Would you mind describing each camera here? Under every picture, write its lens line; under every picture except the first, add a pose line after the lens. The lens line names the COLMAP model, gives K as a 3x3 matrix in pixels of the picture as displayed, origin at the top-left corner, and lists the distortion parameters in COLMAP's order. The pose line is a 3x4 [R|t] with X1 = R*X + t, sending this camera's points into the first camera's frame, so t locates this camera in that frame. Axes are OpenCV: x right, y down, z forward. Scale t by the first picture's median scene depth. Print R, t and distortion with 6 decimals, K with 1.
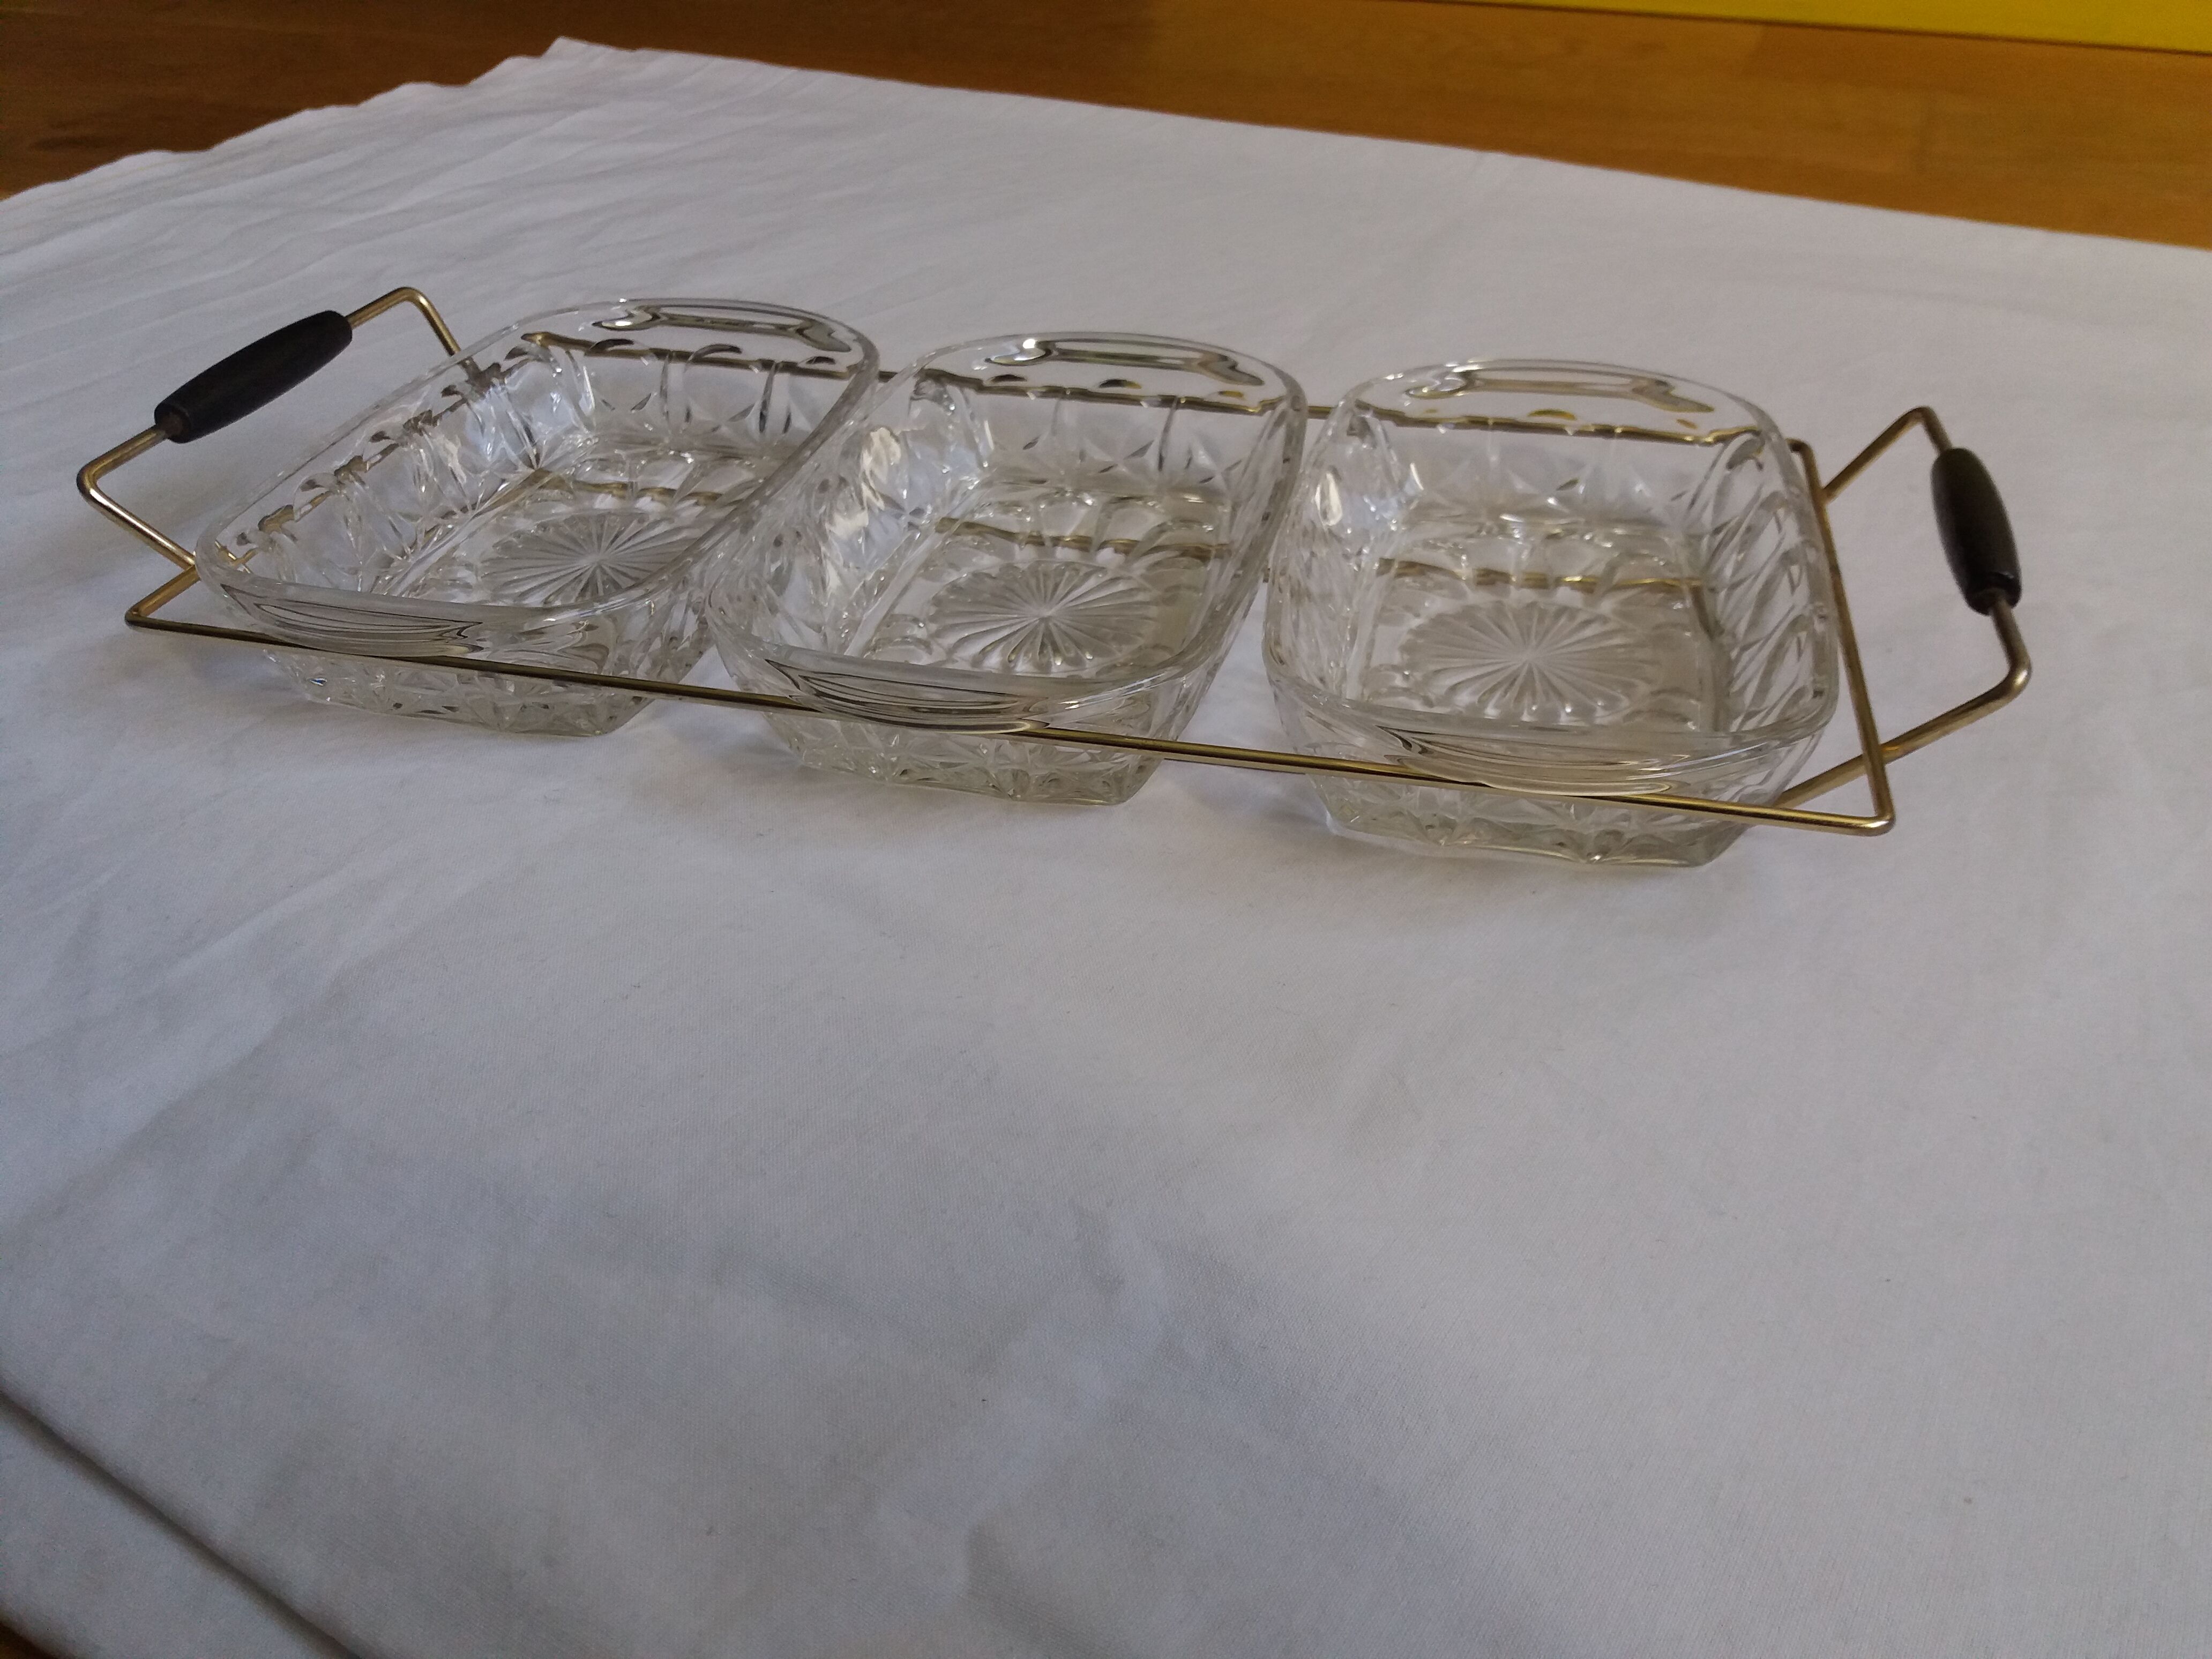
lens RADIAL K [[1797.6, 0, 1103.6], [0, 1797.6, 895.7], [0, 0, 1]] dist [-0.000451, -0.094387]
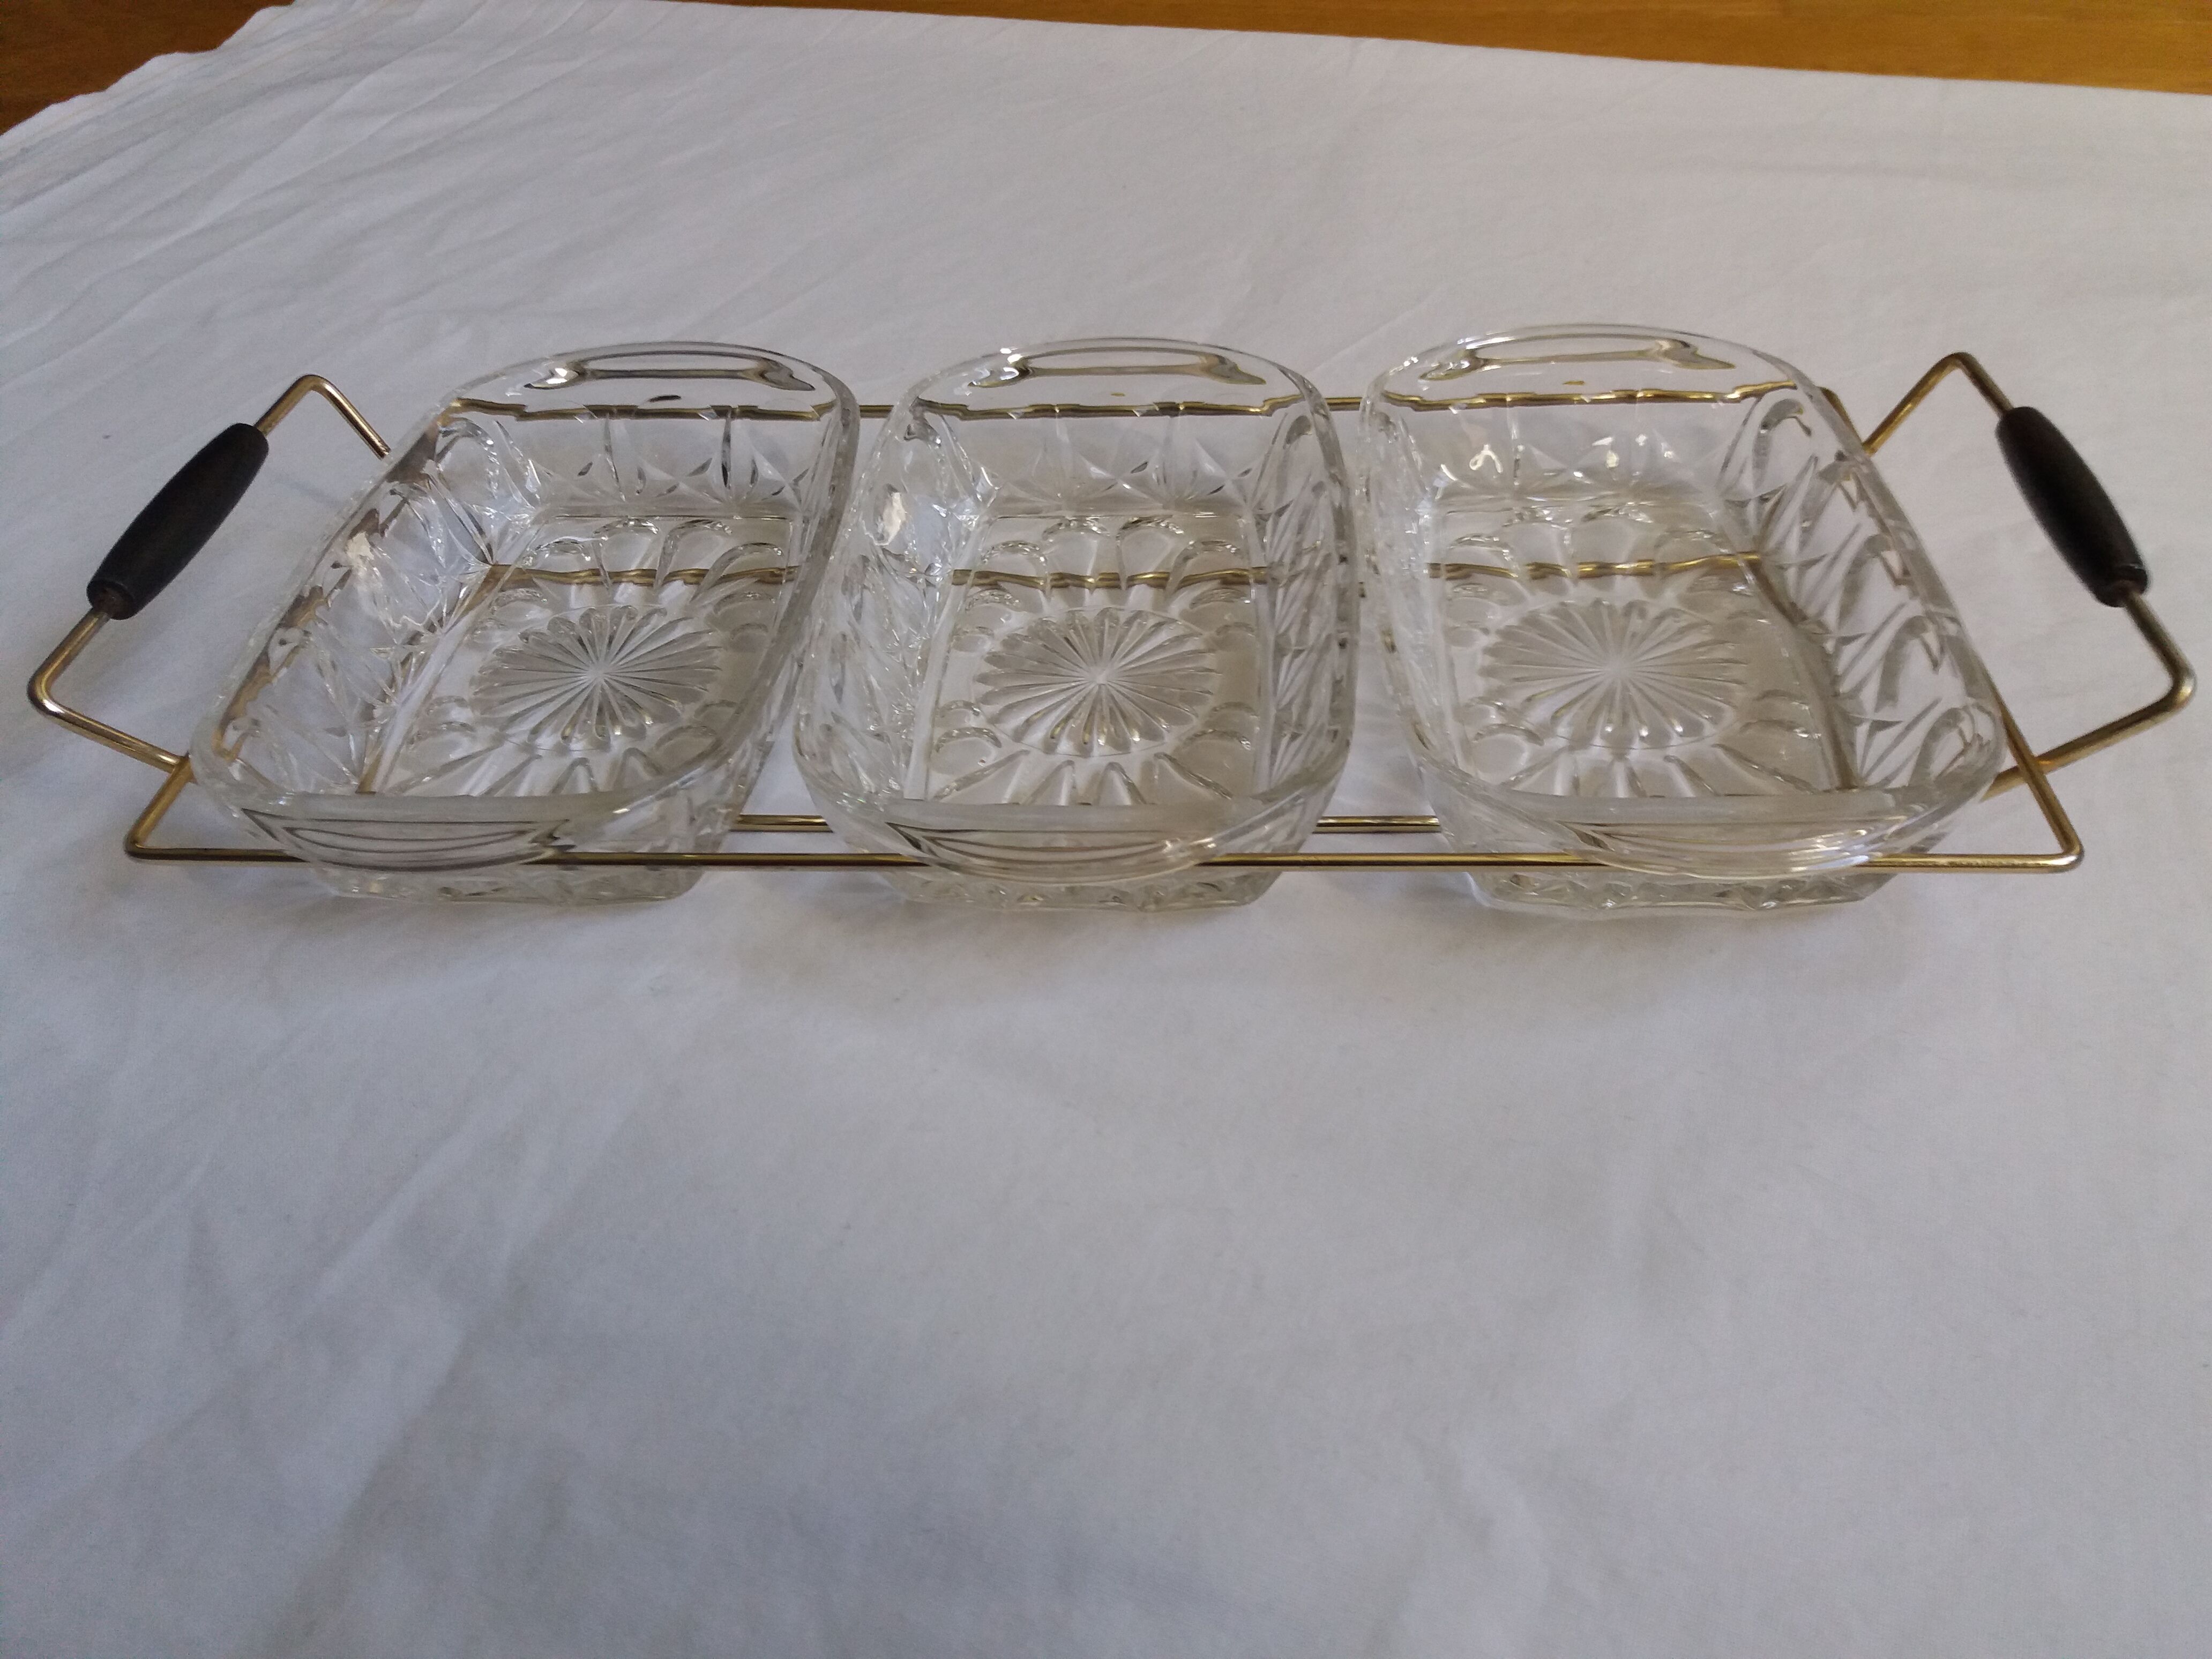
lens RADIAL K [[1789.3, 0, 1028.1], [0, 1789.3, 830.0], [0, 0, 1]] dist [-0.002318, -0.084451]
pose [[0.986051, -0.138028, 0.093016, -0.167436], [0.130643, 0.988090, 0.081303, -0.157952], [-0.103131, -0.068017, 0.992340, 0.070407]]
